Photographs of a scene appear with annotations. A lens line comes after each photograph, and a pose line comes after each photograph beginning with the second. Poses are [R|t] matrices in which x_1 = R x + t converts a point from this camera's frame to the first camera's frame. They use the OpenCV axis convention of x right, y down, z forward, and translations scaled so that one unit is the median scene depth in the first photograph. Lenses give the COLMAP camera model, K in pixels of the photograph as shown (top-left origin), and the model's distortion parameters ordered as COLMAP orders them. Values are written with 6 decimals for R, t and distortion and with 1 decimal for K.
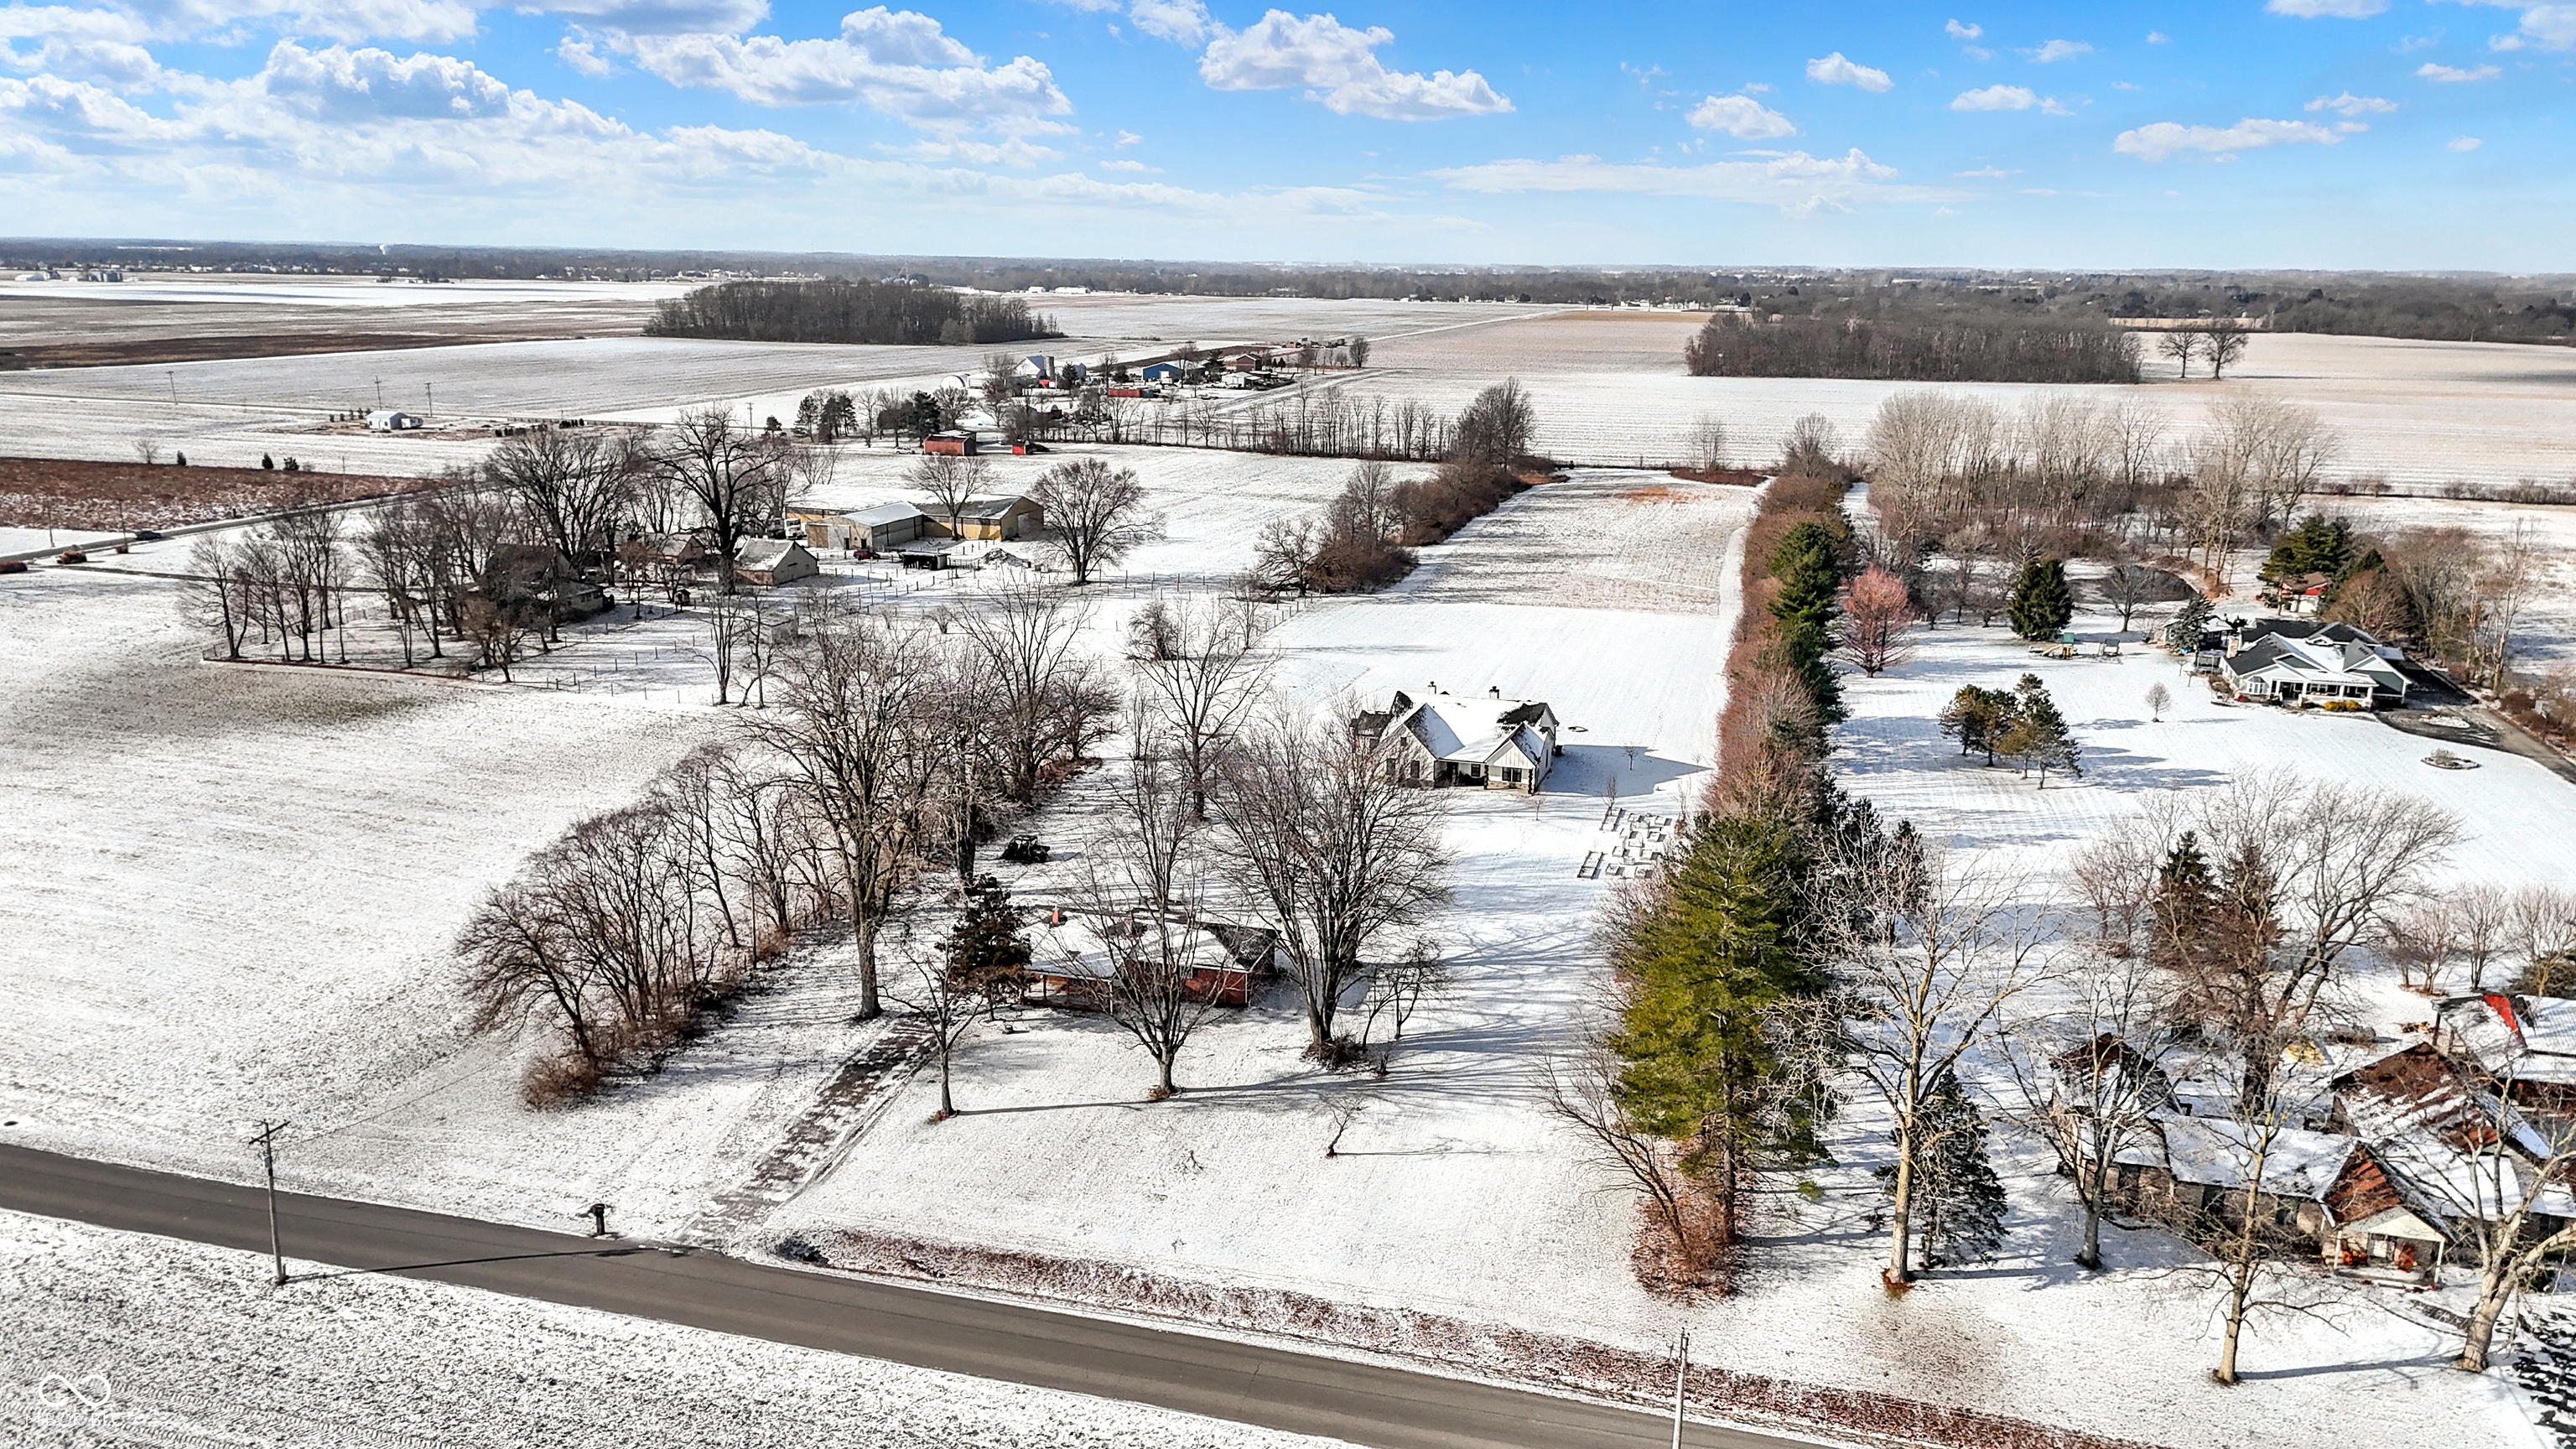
lens RADIAL K [[1875.2, 0, 1298.2], [0, 1875.2, 720.3], [0, 0, 1]] dist [0.083089, -0.081241]
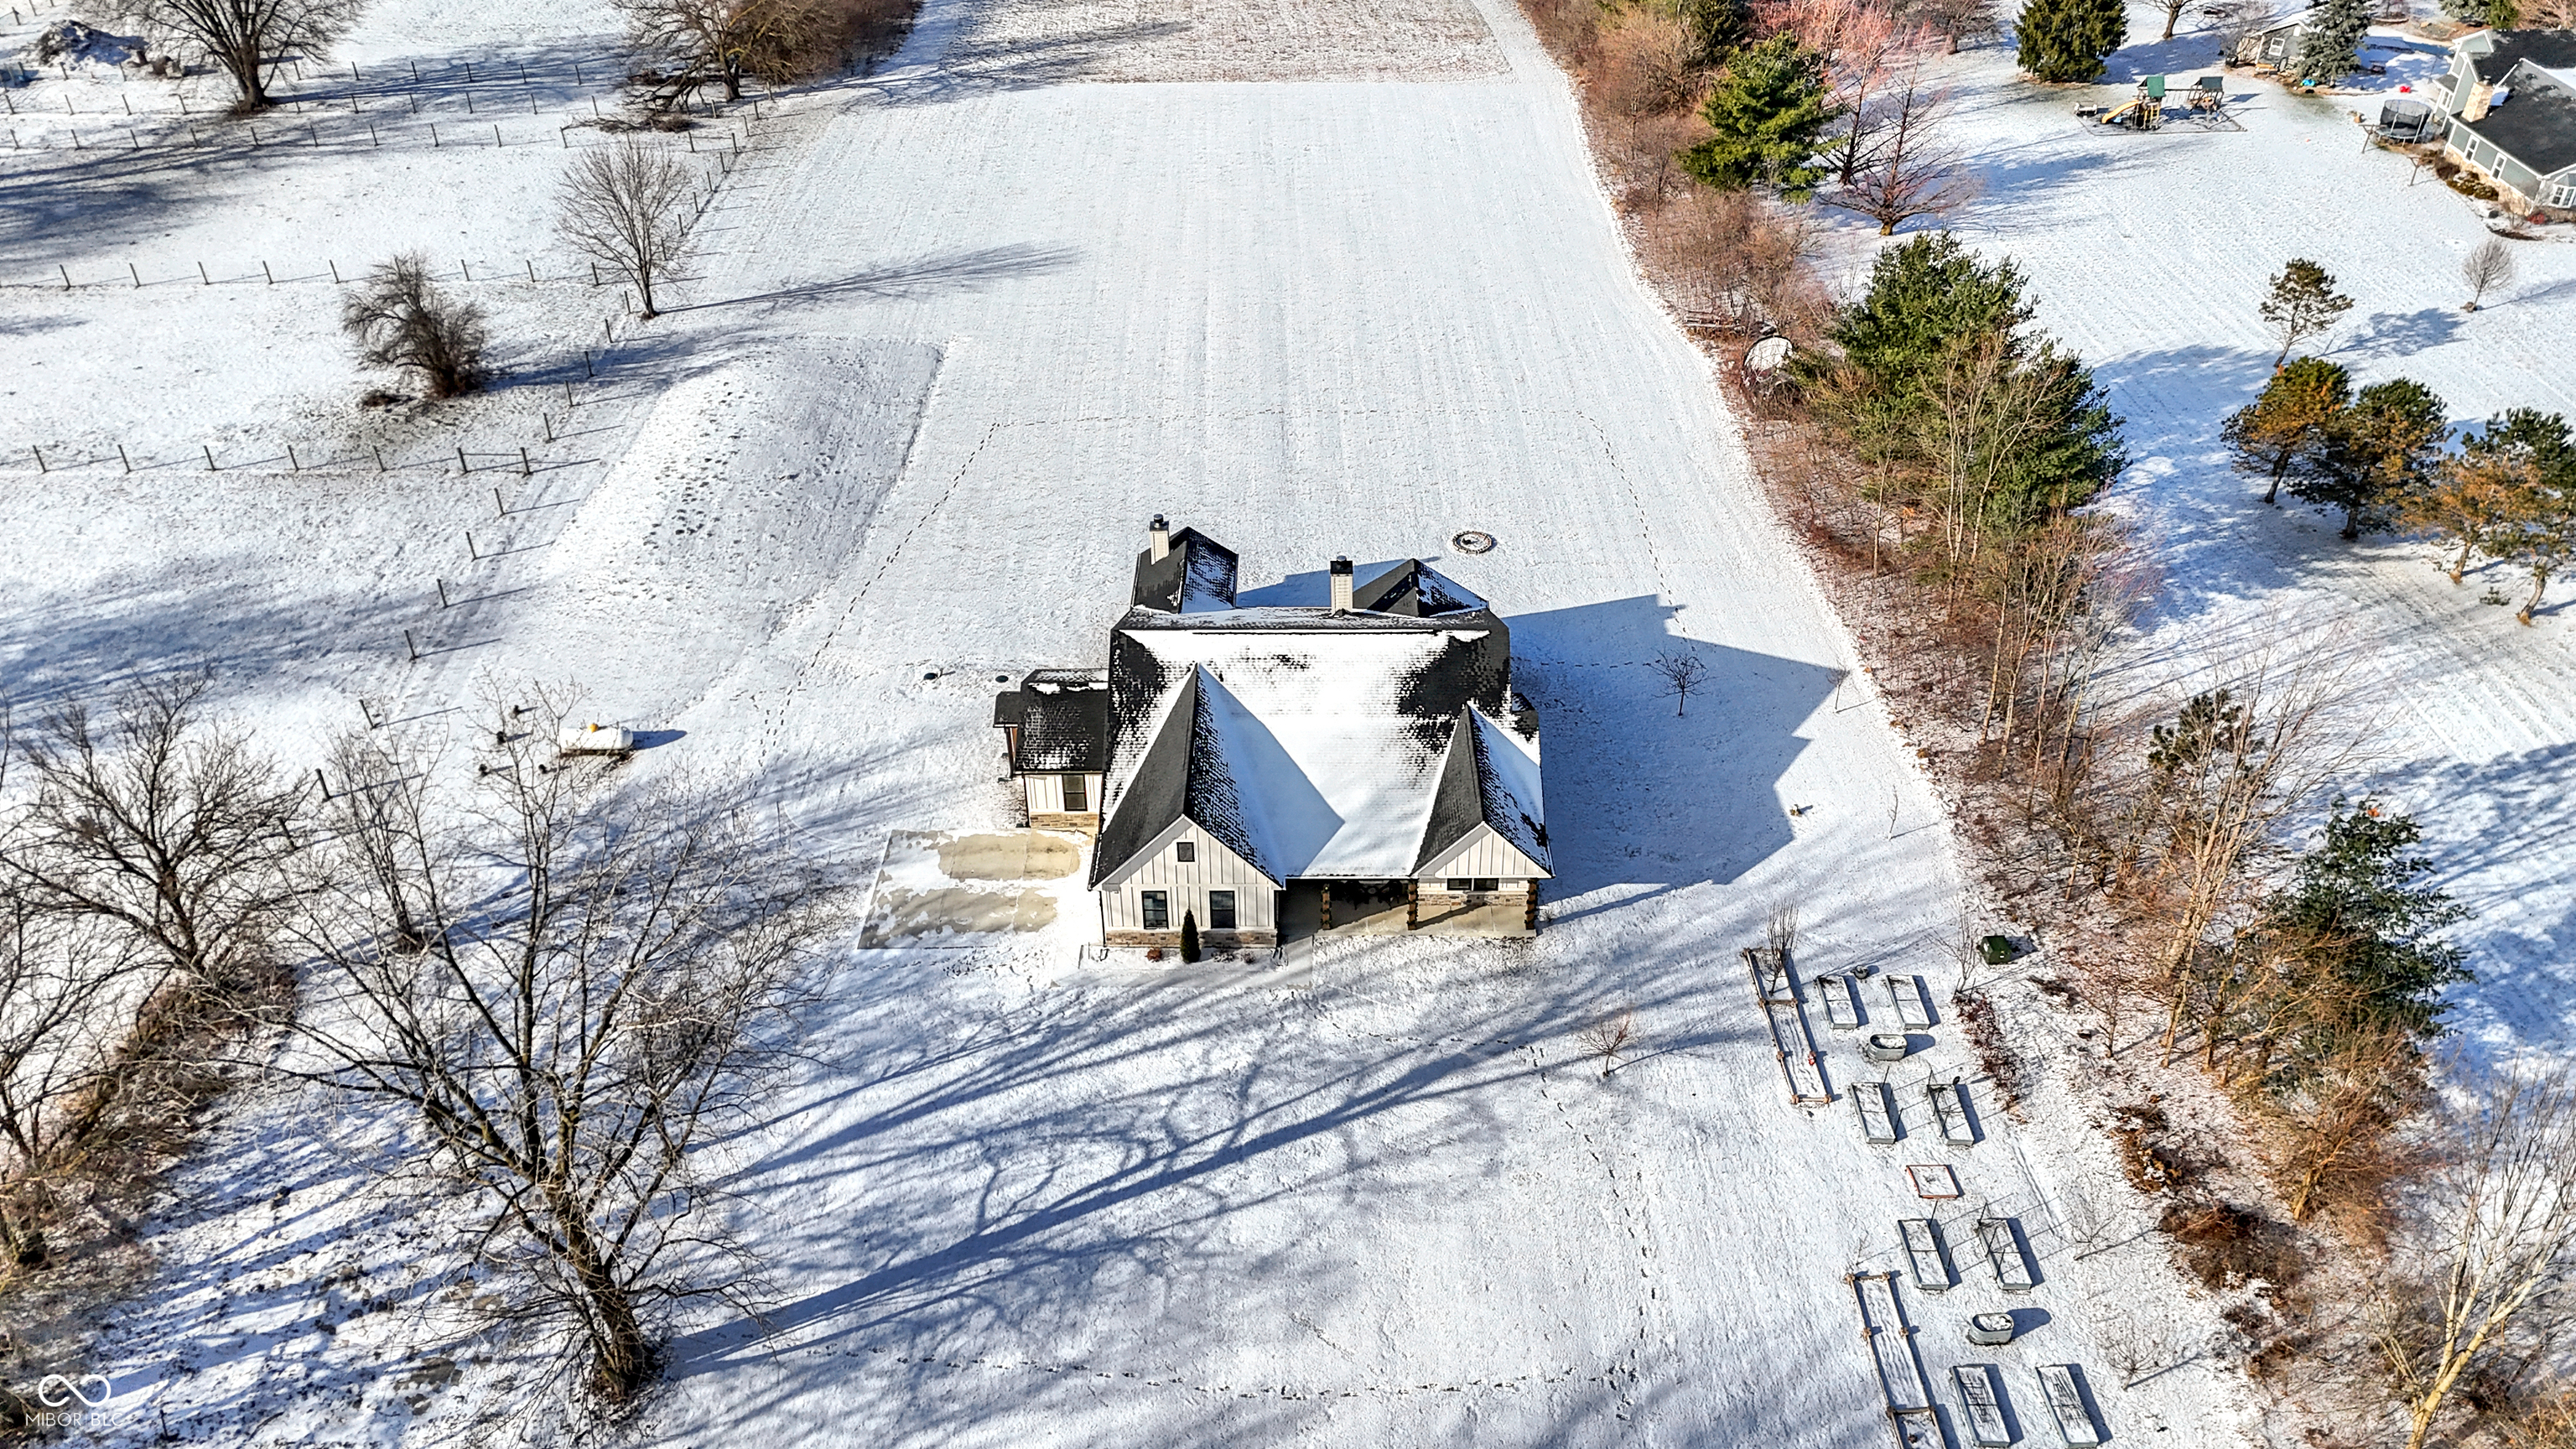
lens RADIAL K [[1875.2, 0, 1298.2], [0, 1875.2, 720.3], [0, 0, 1]] dist [0.083089, -0.081241]
pose [[0.956027, -0.183447, 0.228821, -0.000308], [0.086389, 0.921751, 0.378037, -0.125592], [-0.280266, -0.341646, 0.897067, 0.591746]]
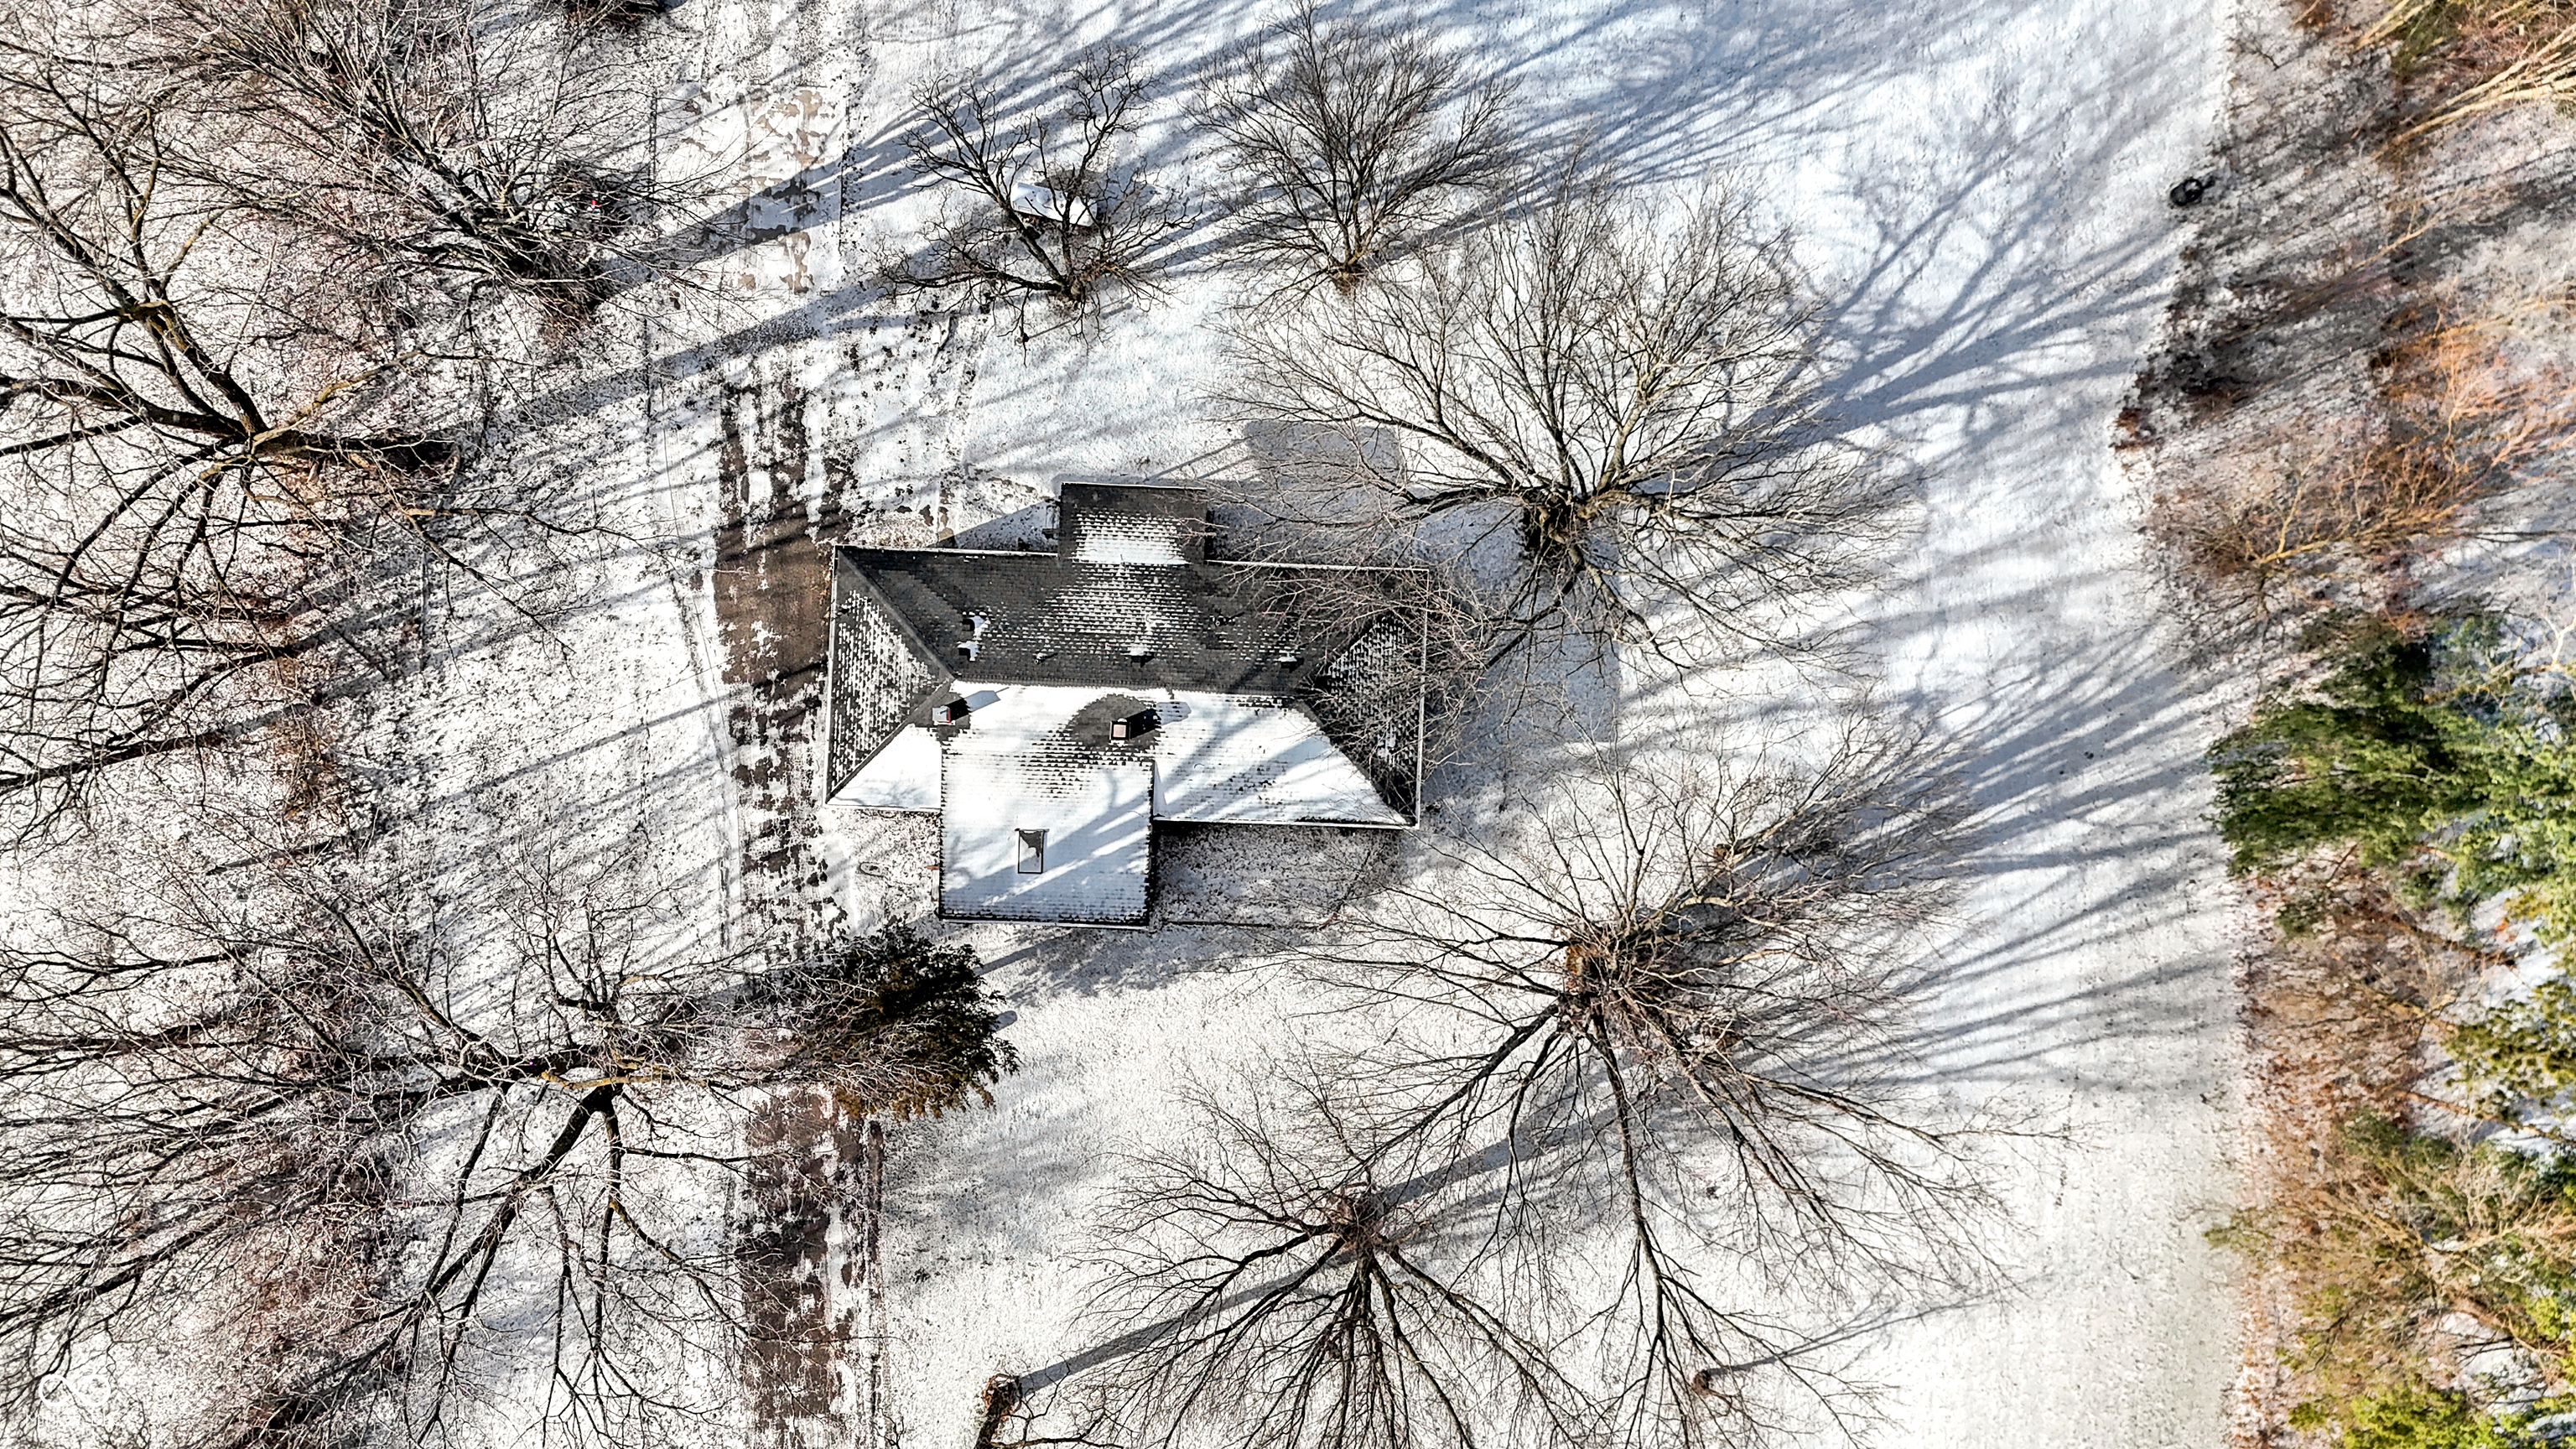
lens RADIAL K [[1875.2, 0, 1298.2], [0, 1875.2, 720.3], [0, 0, 1]] dist [0.083089, -0.081241]
pose [[0.974722, -0.223289, 0.007636, -0.032346], [0.048531, 0.244970, 0.968315, -0.204198], [-0.218084, -0.943468, 0.249614, 0.554367]]
